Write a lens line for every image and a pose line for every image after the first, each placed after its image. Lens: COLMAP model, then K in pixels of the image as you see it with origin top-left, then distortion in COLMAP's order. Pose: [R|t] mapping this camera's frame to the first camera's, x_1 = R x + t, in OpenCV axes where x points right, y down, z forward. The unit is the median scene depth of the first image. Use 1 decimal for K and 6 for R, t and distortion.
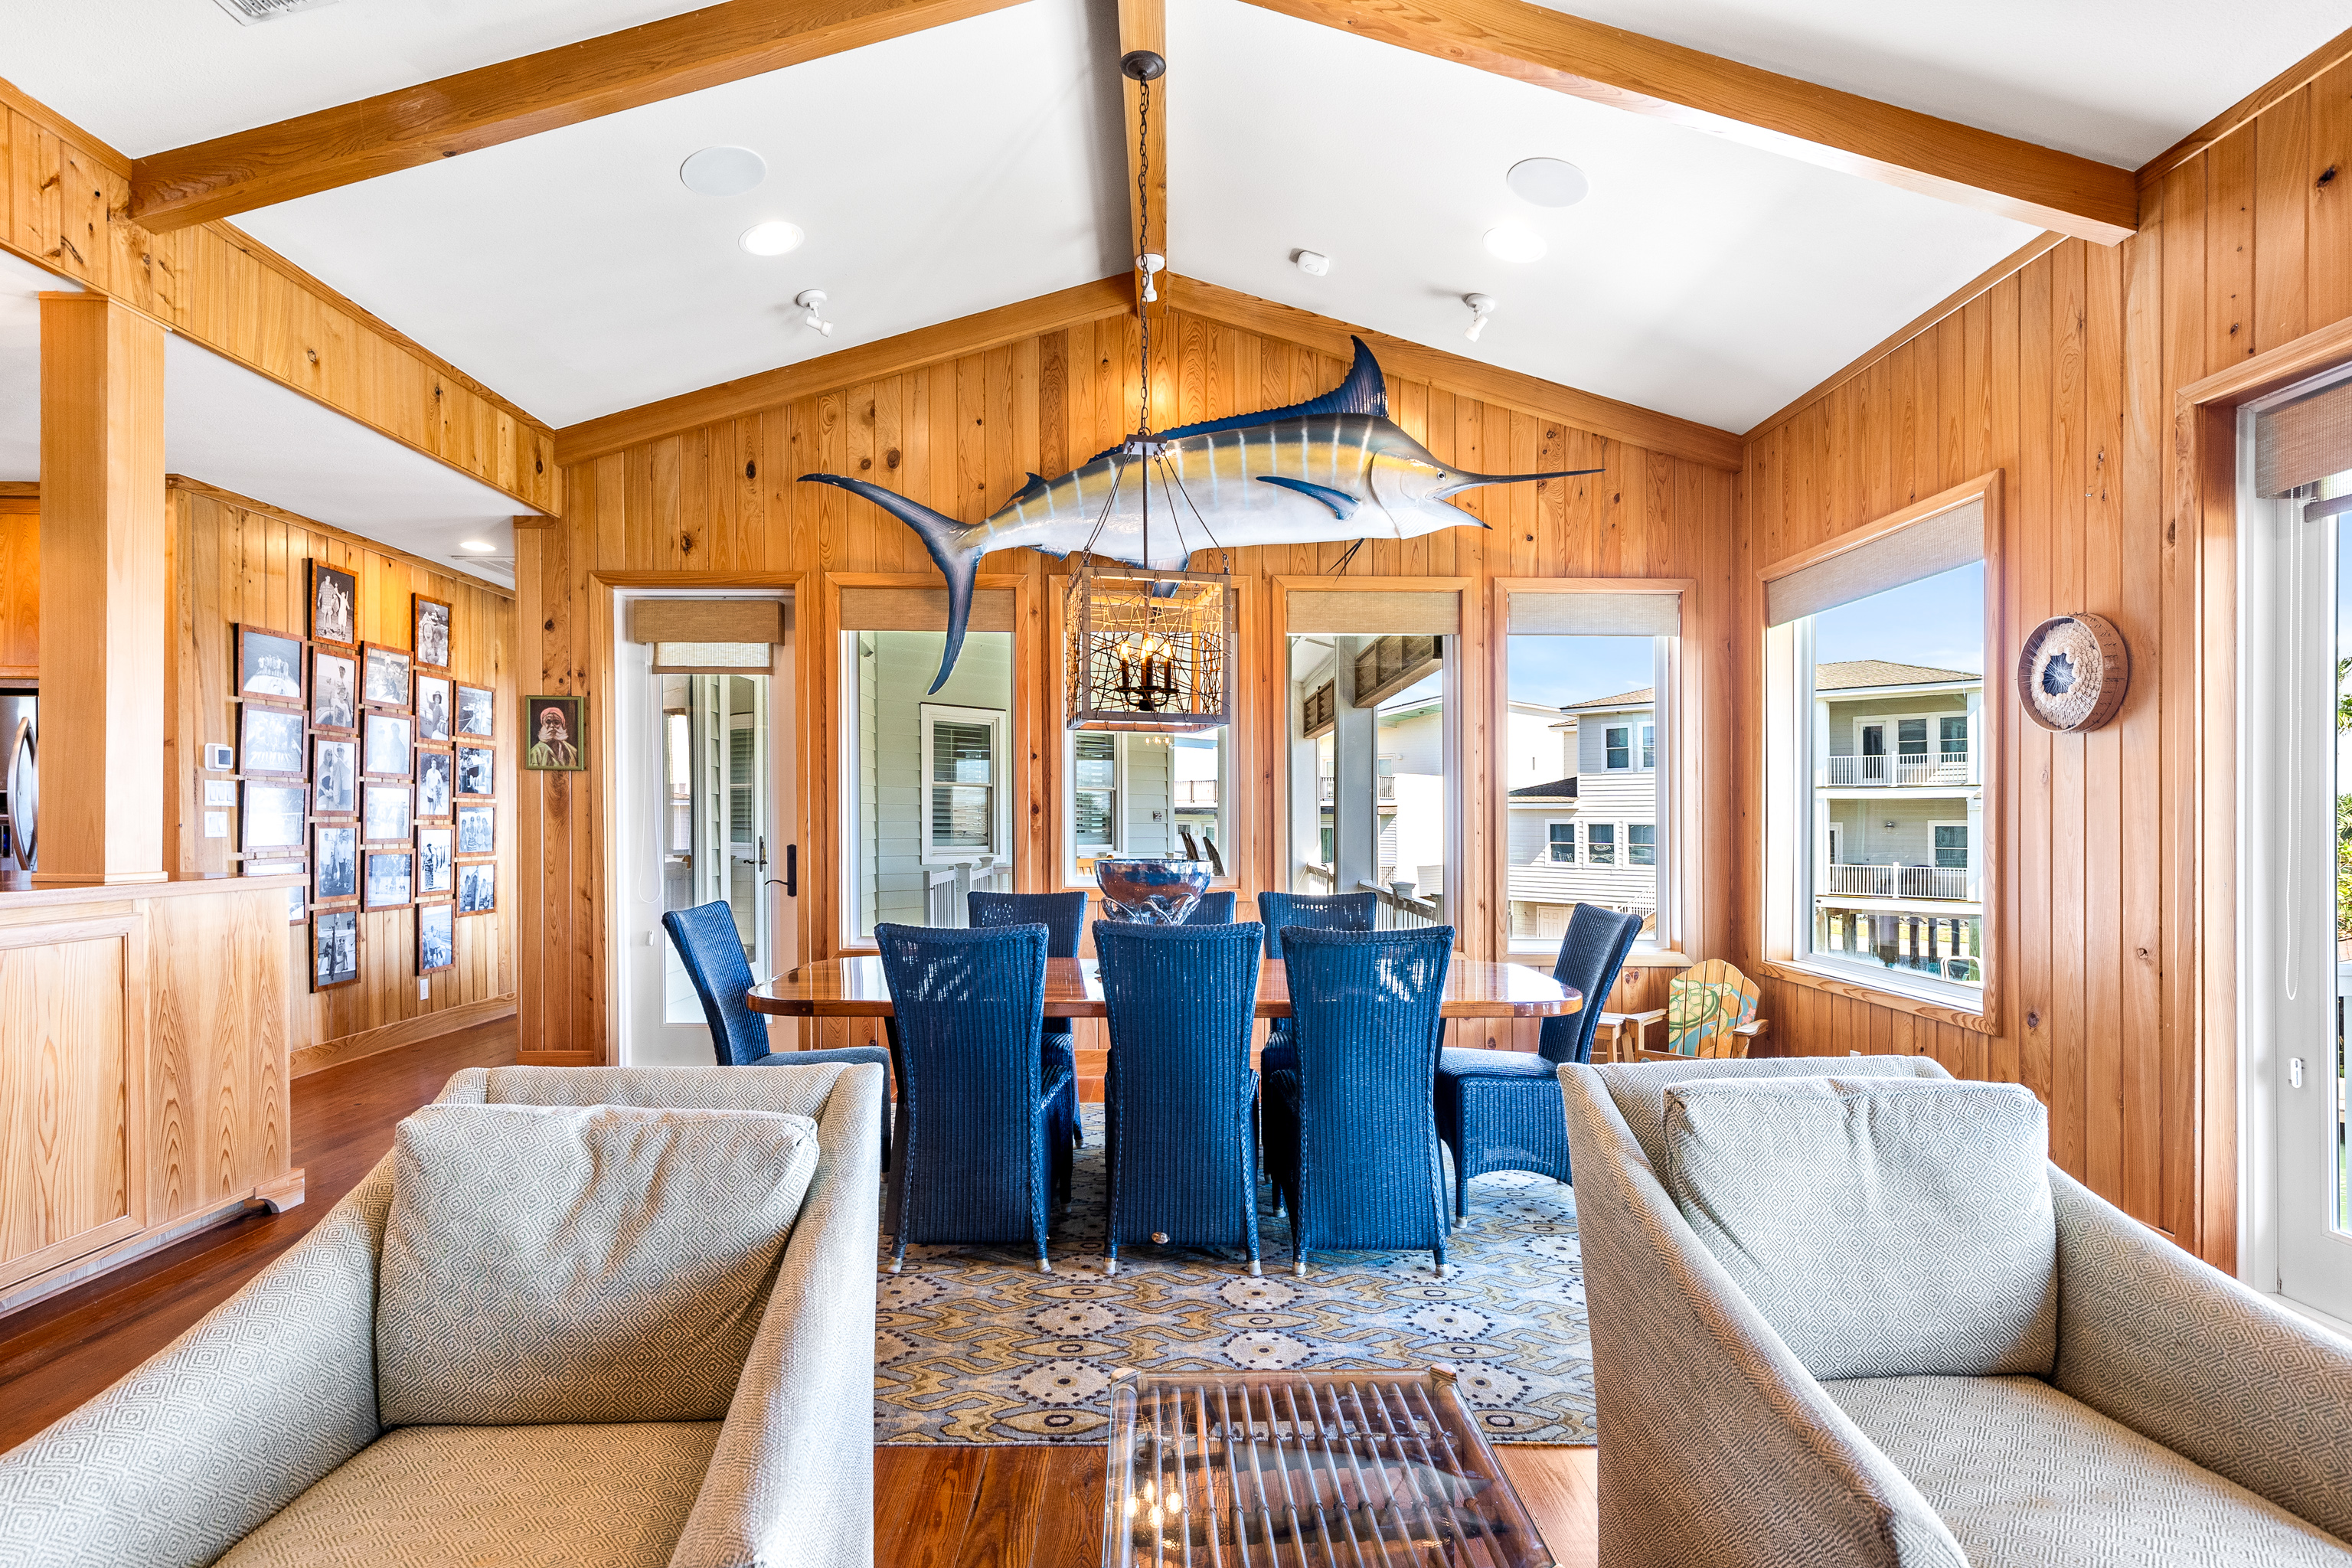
lens RADIAL K [[1188.2, 0, 1171.0], [0, 1188.2, 807.6], [0, 0, 1]] dist [-0.010111, 0.001209]
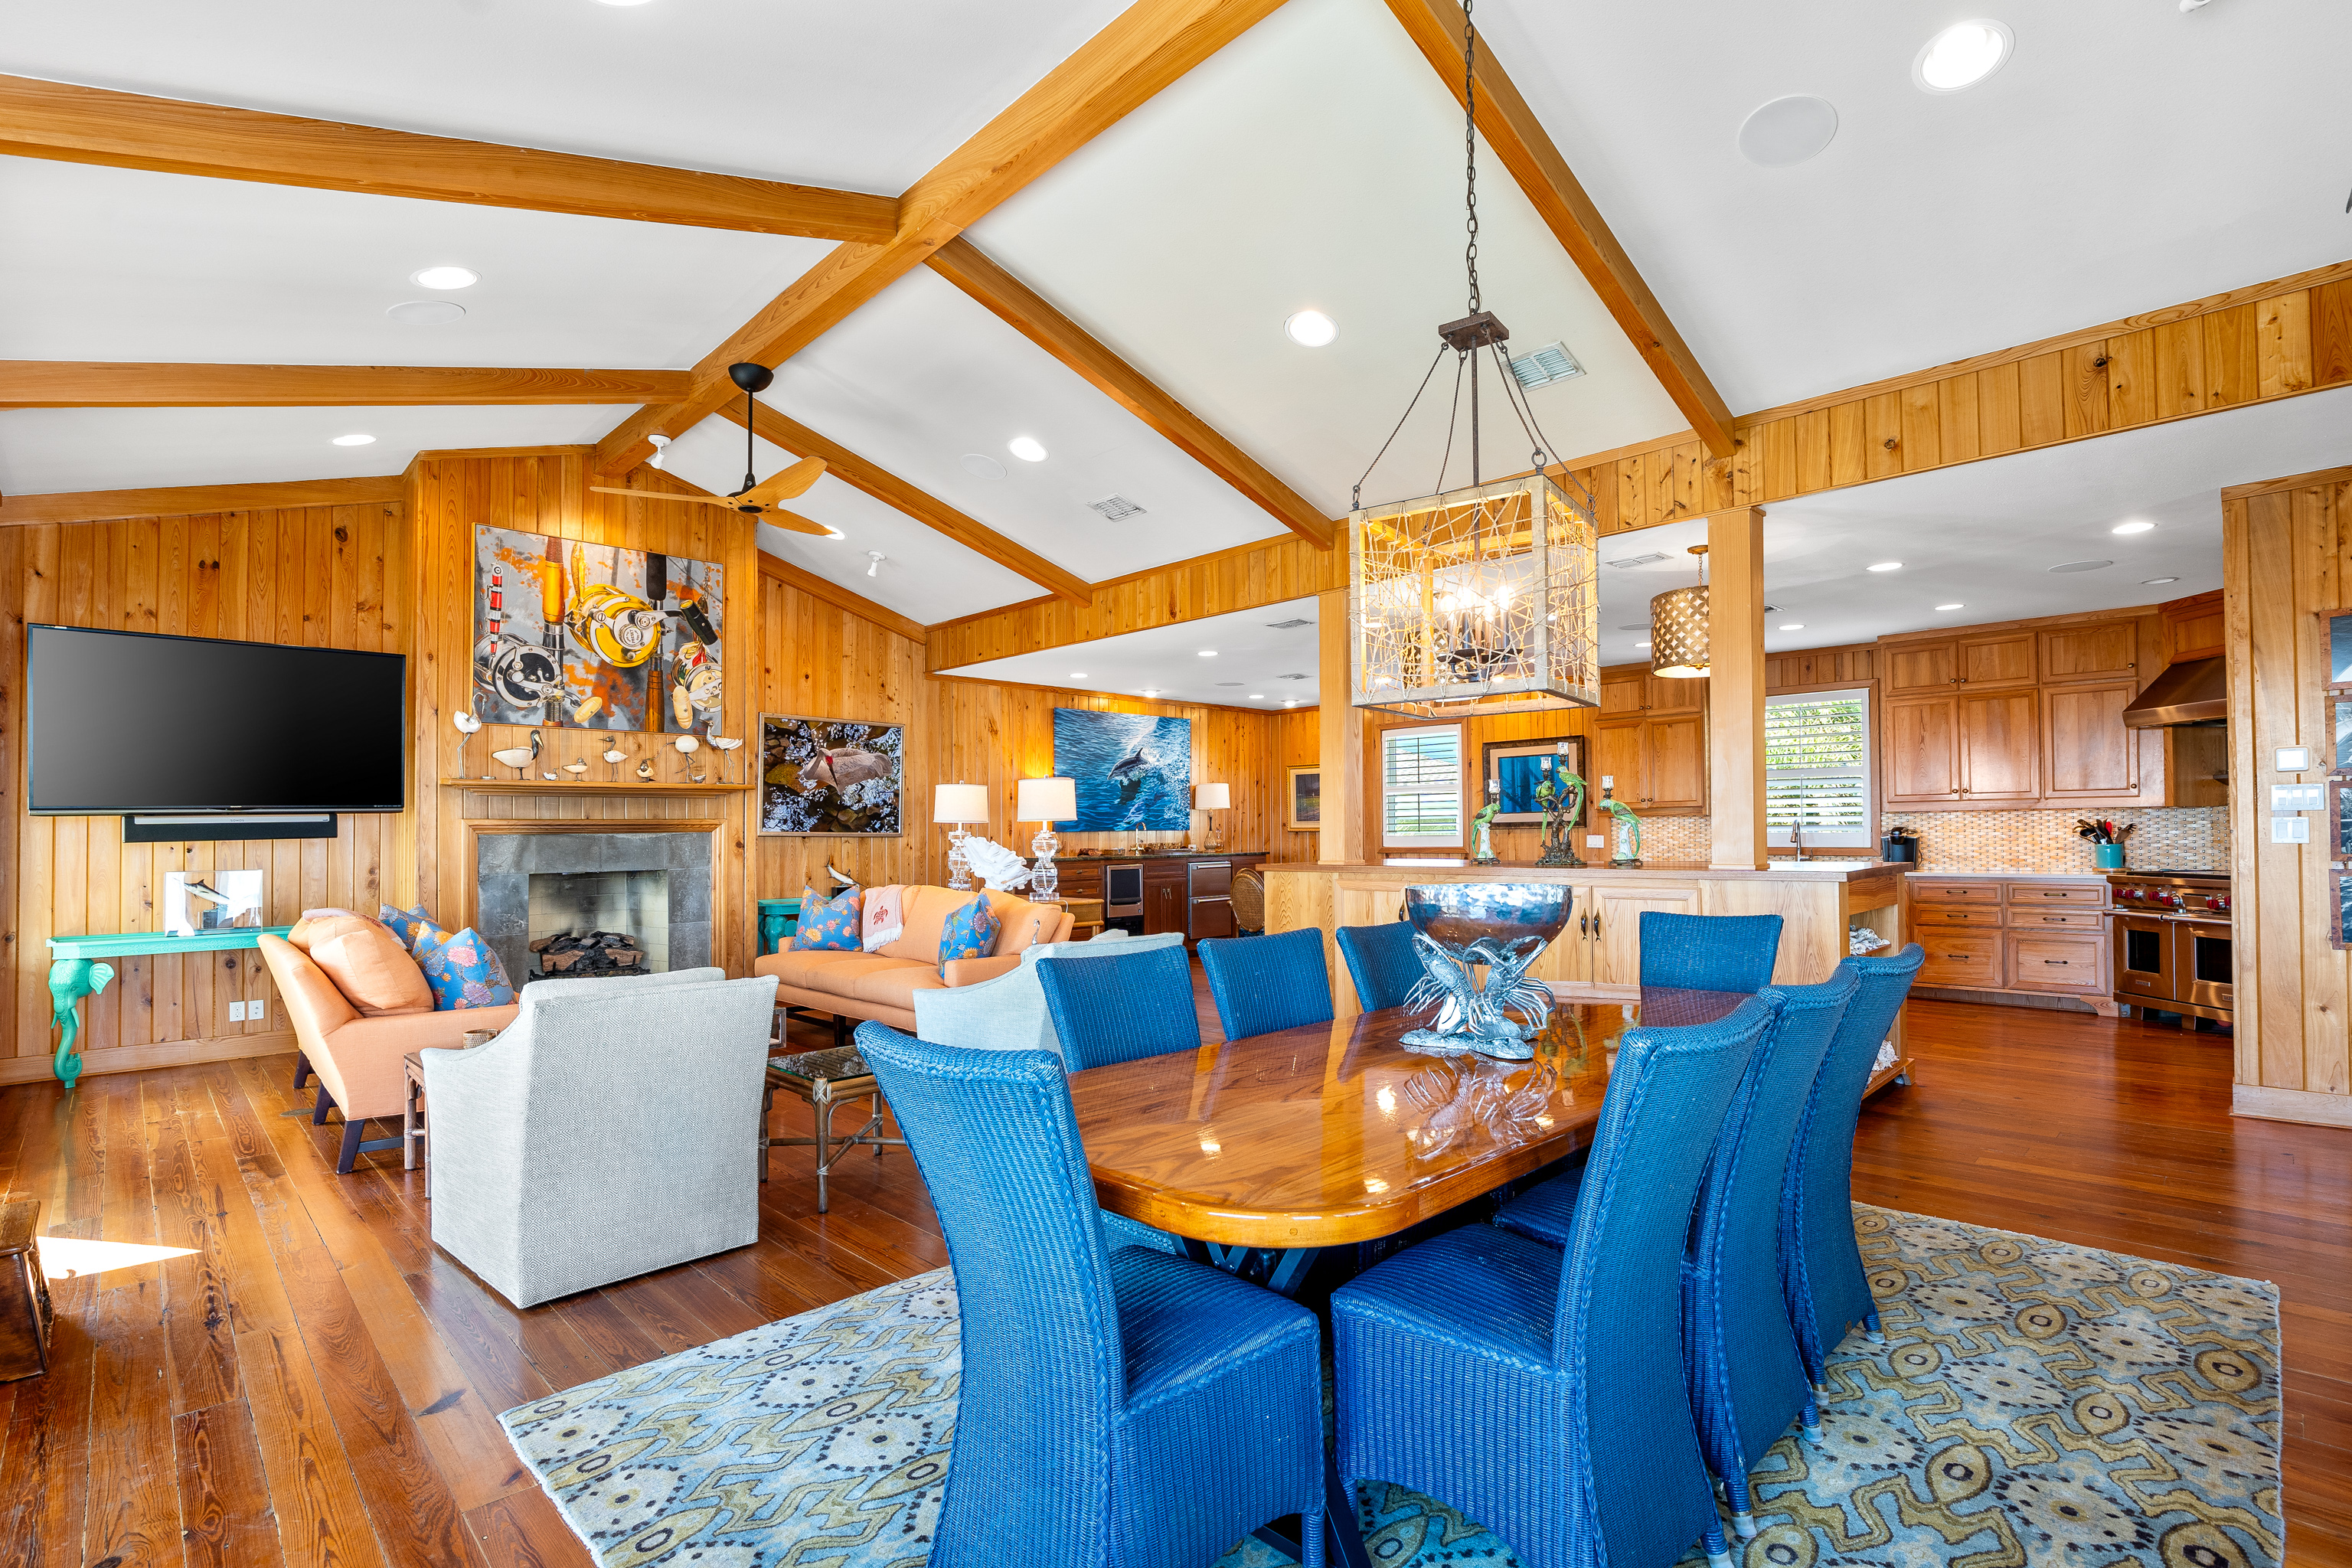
lens RADIAL K [[1104.0, 0, 1156.9], [0, 1104.0, 802.0], [0, 0, 1]] dist [-0.018453, 0.007668]
pose [[-0.722289, -0.017942, -0.691359, 0.440631], [0.015680, 0.998982, -0.042308, 0.014081], [0.691414, -0.041399, -0.721272, 0.959895]]
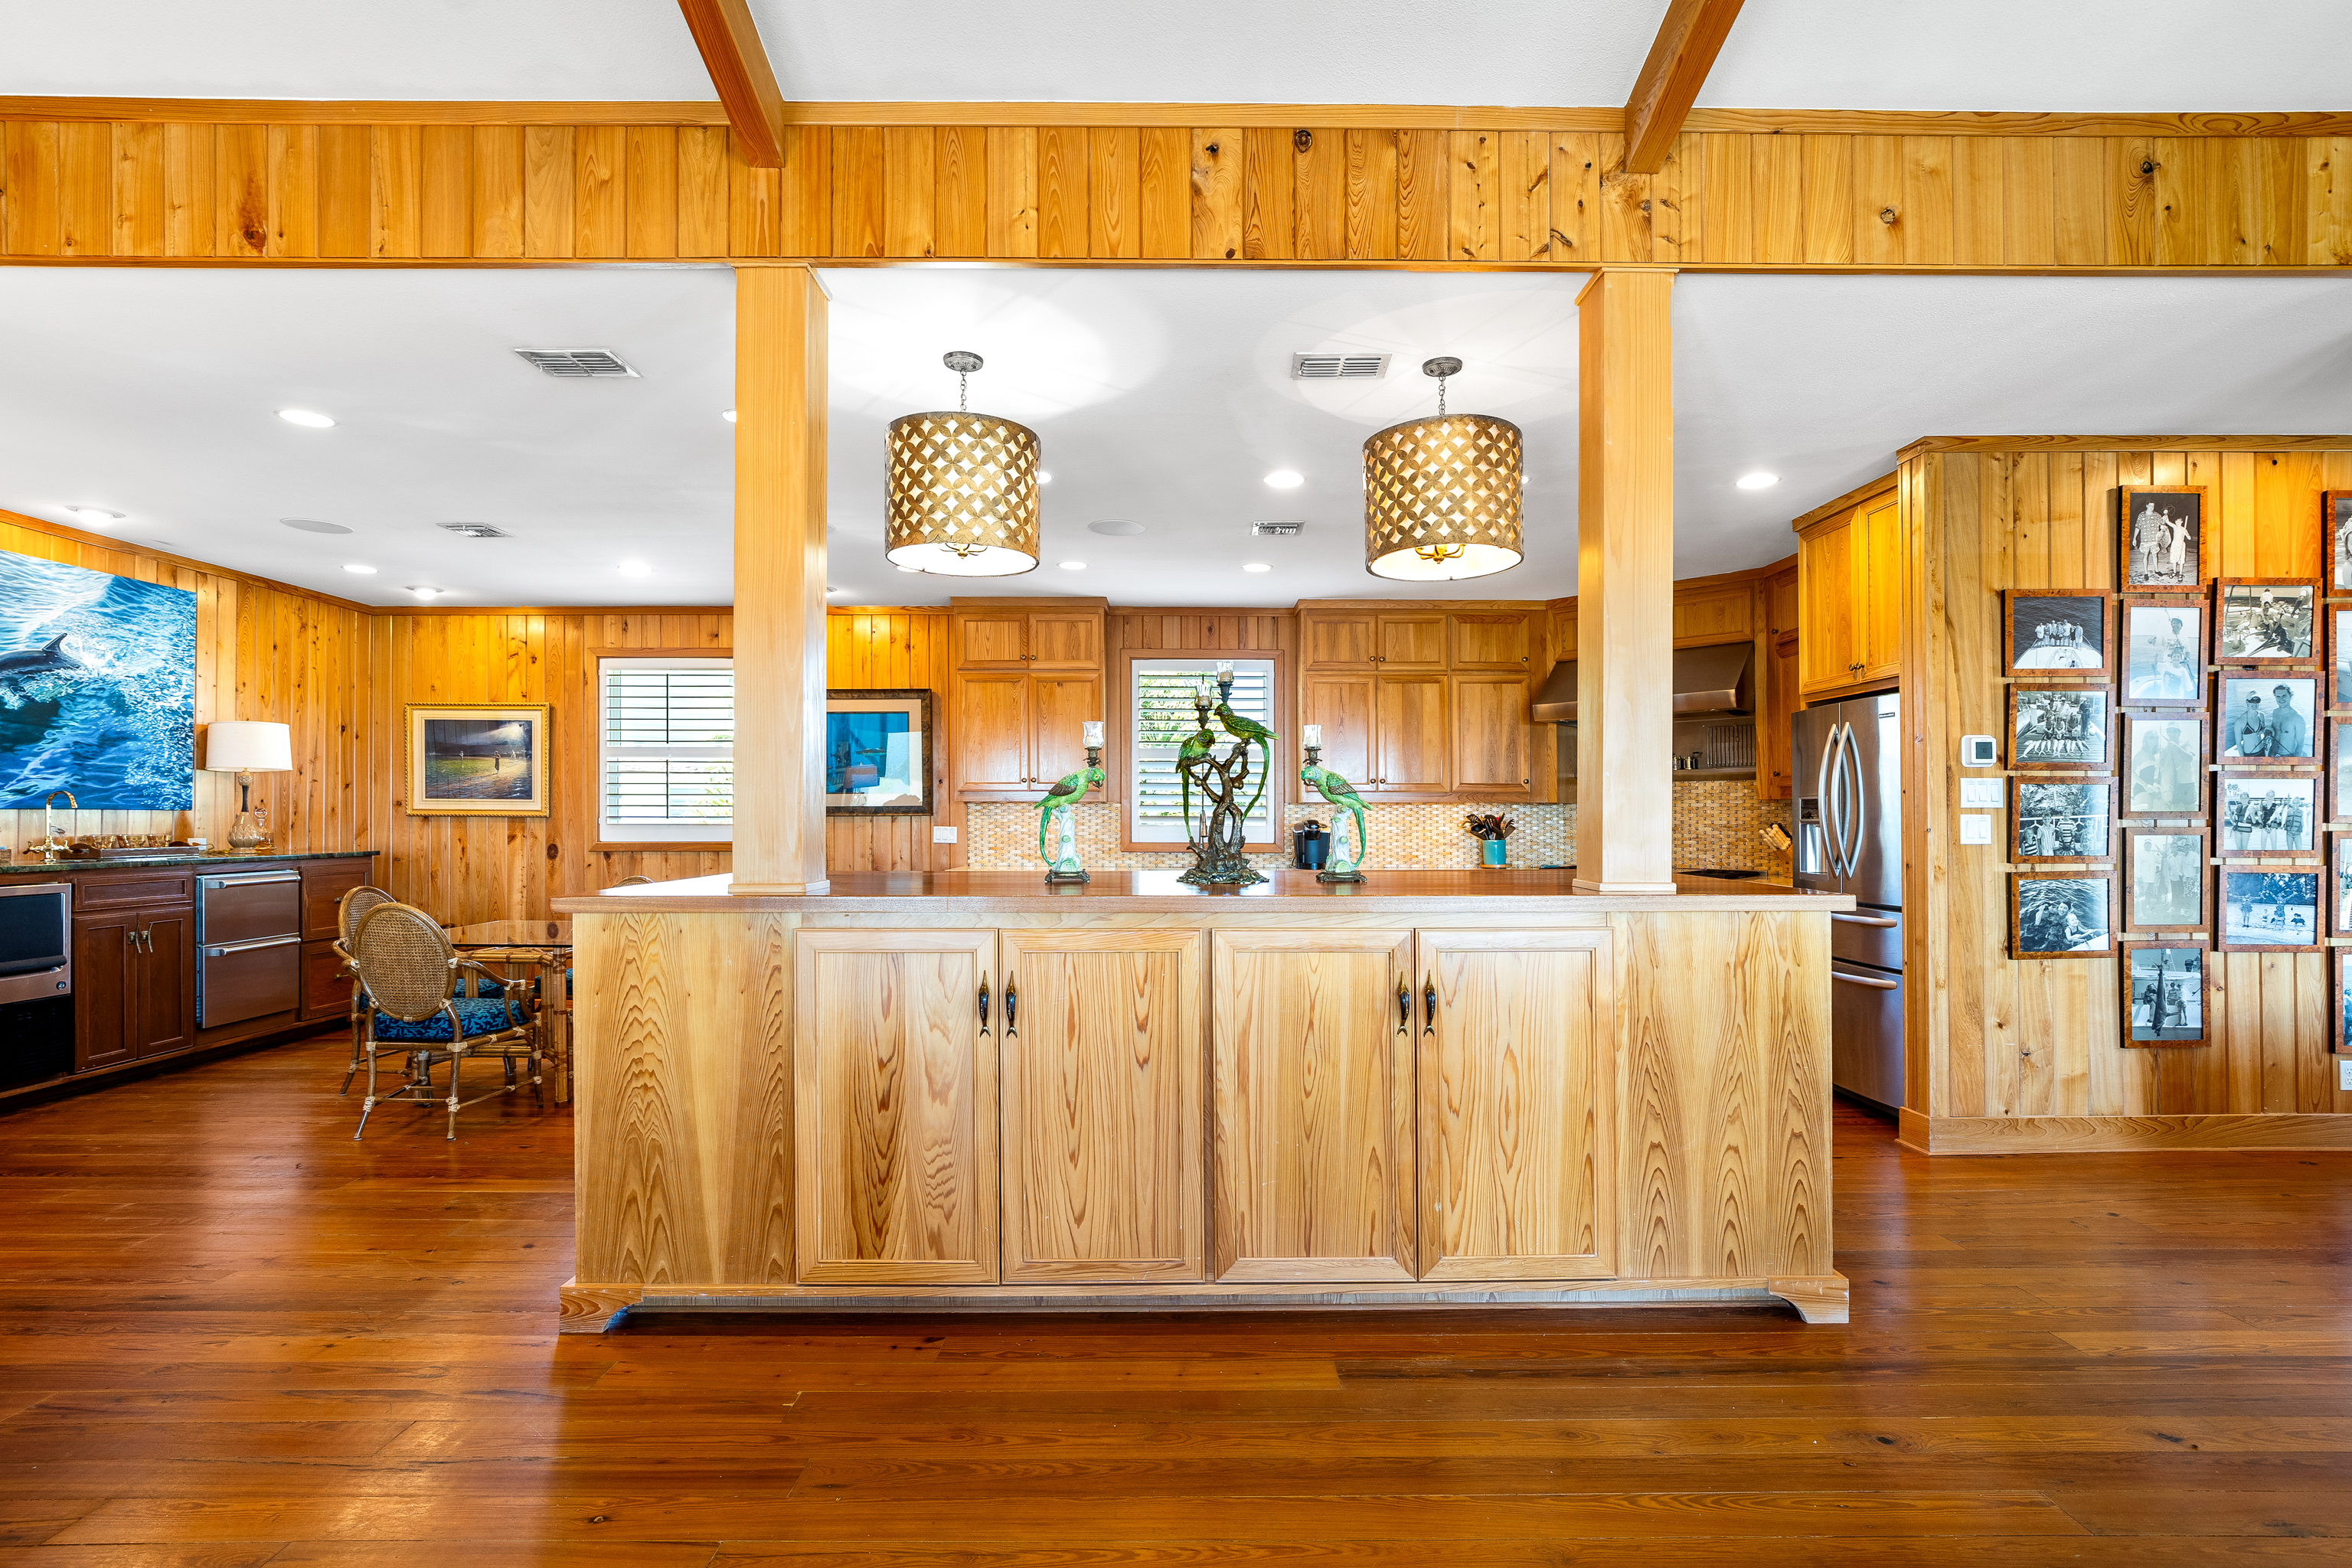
lens RADIAL K [[1104.0, 0, 1189.7], [0, 1104.0, 822.5], [0, 0, 1]] dist [-0.018453, 0.007668]
pose [[0.010750, -0.001810, -0.999941, -0.019470], [0.011355, 0.999934, -0.001688, 0.003949], [0.999878, -0.011337, 0.010770, 0.402441]]
